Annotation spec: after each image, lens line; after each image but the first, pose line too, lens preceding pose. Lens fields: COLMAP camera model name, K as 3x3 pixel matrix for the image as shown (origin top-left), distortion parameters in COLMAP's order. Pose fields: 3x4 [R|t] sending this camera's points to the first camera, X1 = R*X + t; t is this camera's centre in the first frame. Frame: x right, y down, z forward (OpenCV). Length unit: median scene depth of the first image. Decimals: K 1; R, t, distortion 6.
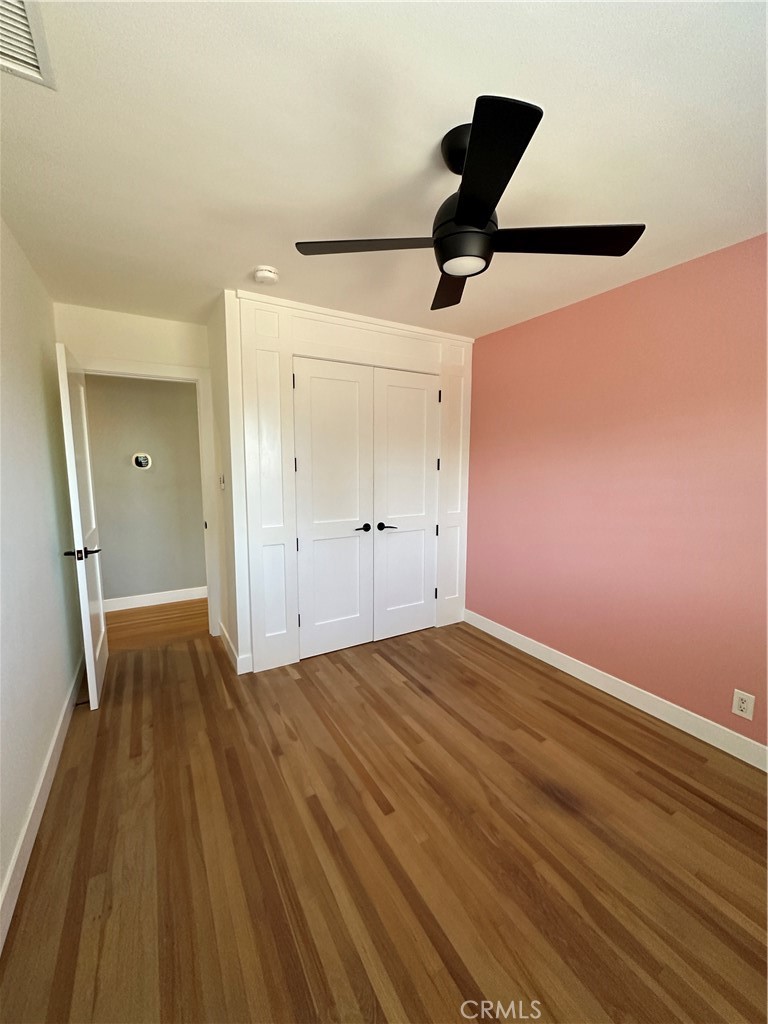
lens RADIAL K [[410.5, 0, 384.0], [0, 410.5, 512.0], [0, 0, 1]] dist [0.000135, -0.000391]
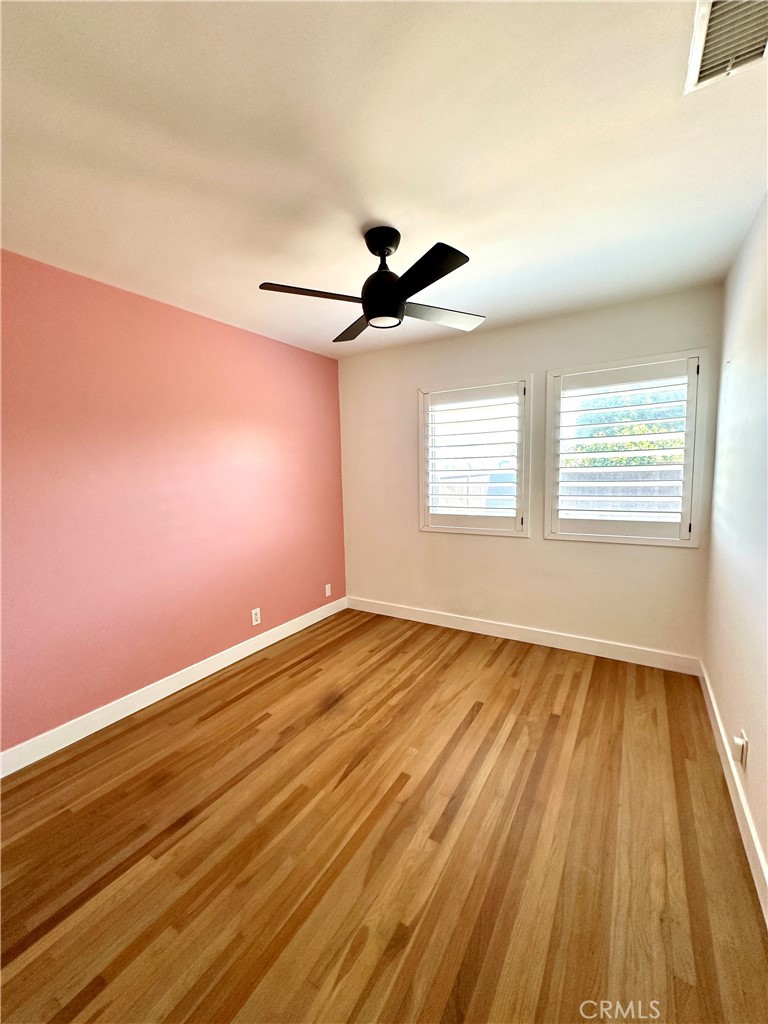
lens RADIAL K [[410.5, 0, 384.0], [0, 410.5, 512.0], [0, 0, 1]] dist [0.000135, -0.000391]
pose [[-0.473992, -0.083316, 0.876579, -0.724088], [0.129869, 0.978011, 0.163181, -0.129376], [-0.870899, 0.191187, -0.452749, 1.173449]]
